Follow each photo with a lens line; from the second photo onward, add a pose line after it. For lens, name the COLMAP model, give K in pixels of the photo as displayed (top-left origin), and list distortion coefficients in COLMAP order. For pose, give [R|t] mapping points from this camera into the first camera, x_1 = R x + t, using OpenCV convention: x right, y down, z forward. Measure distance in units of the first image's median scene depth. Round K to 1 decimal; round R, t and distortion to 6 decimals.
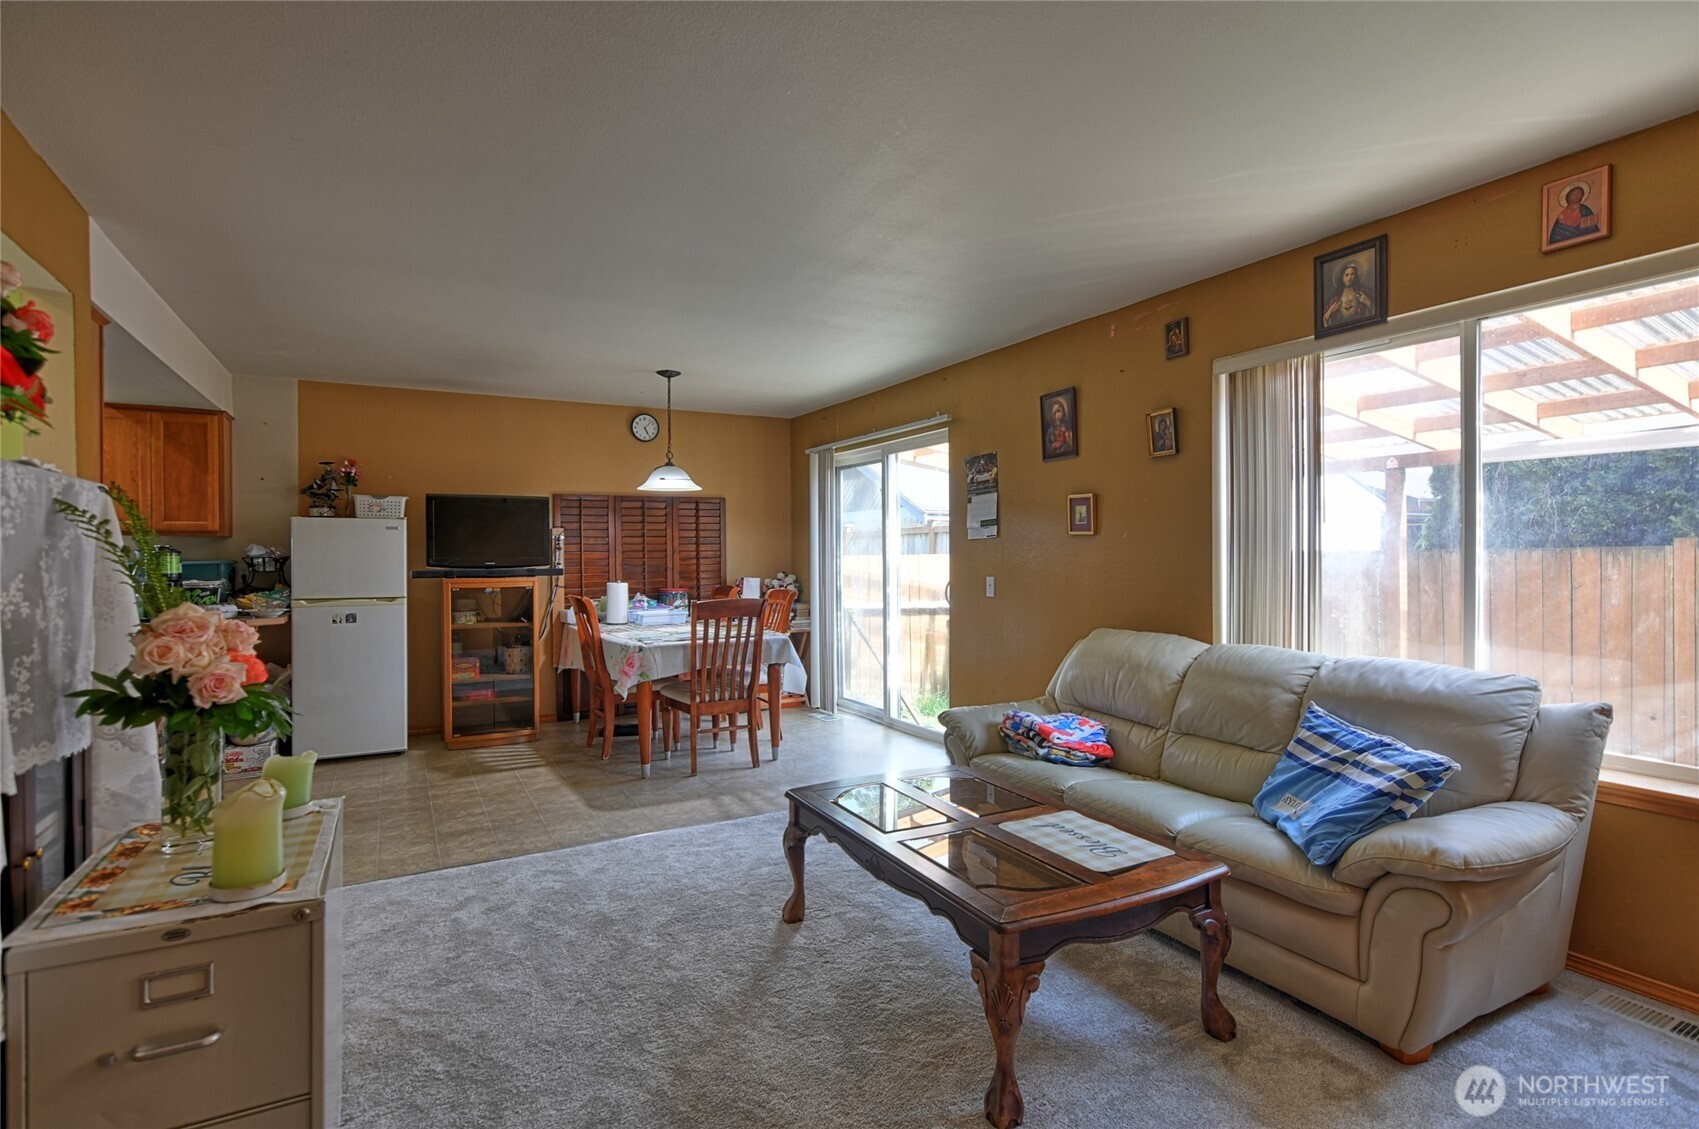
lens RADIAL K [[829.4, 0, 851.8], [0, 829.4, 559.3], [0, 0, 1]] dist [-0.000555, 0.000215]
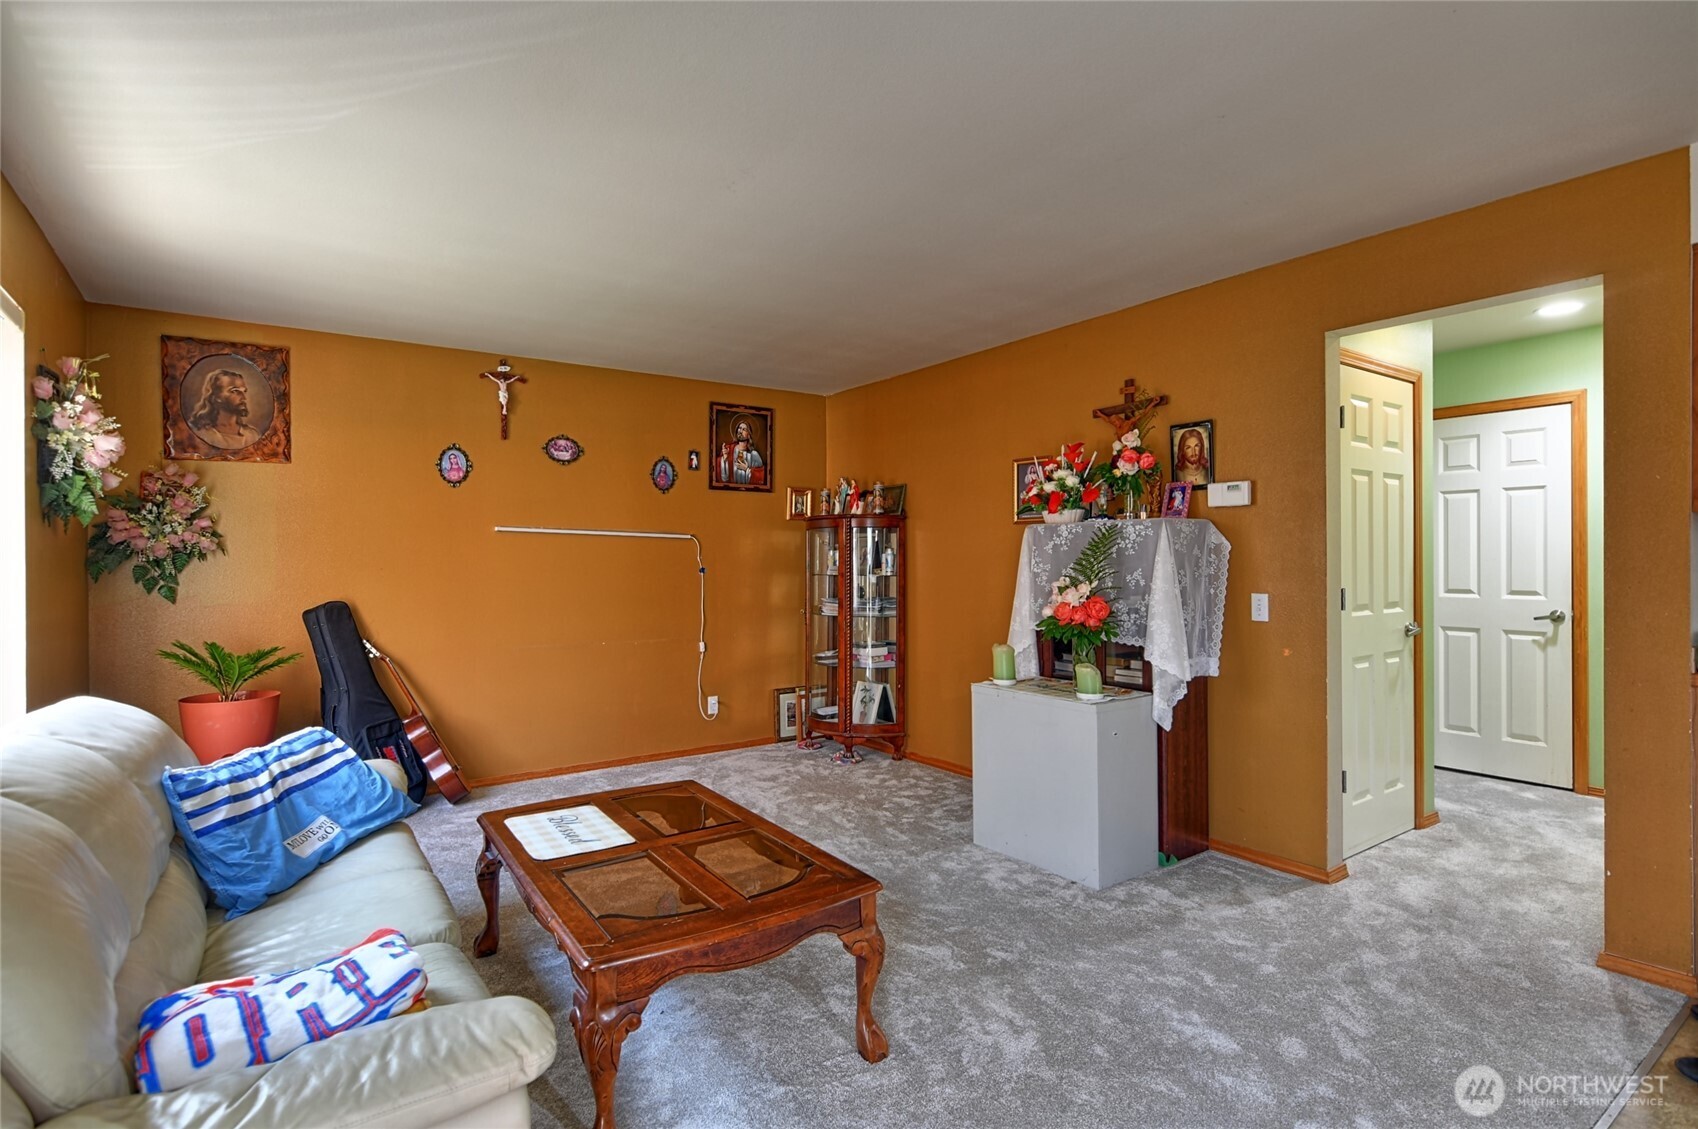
lens RADIAL K [[829.0, 0, 850.2], [0, 829.0, 563.7], [0, 0, 1]] dist [-0.000555, 0.000215]
pose [[-0.995204, 0.014789, -0.096695, 0.010881], [0.013890, 0.999854, 0.009954, -0.009998], [0.096828, 0.008563, -0.995264, 1.666071]]
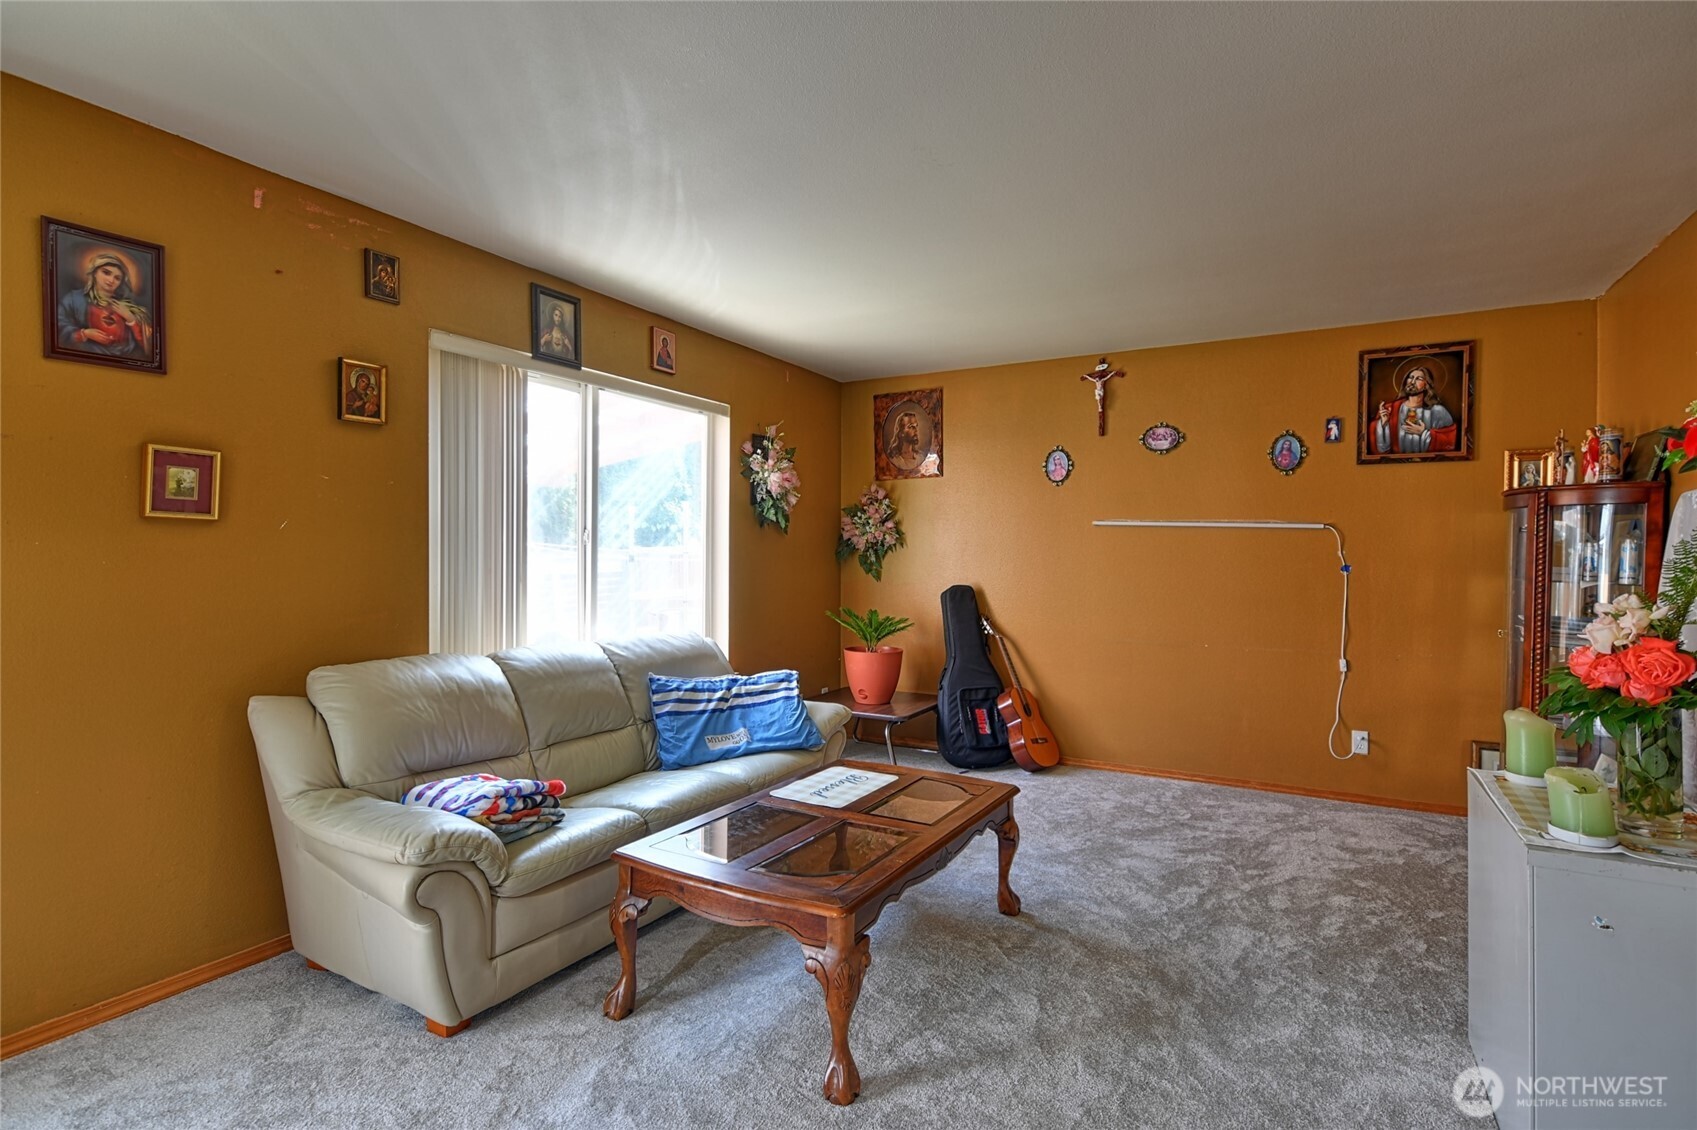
lens RADIAL K [[828.5, 0, 852.1], [0, 828.5, 561.8], [0, 0, 1]] dist [-0.000555, 0.000215]
pose [[-0.525673, -0.002591, 0.850683, -0.623873], [0.002820, 0.999985, 0.004789, -0.002451], [-0.850682, 0.004916, -0.525657, 1.294282]]
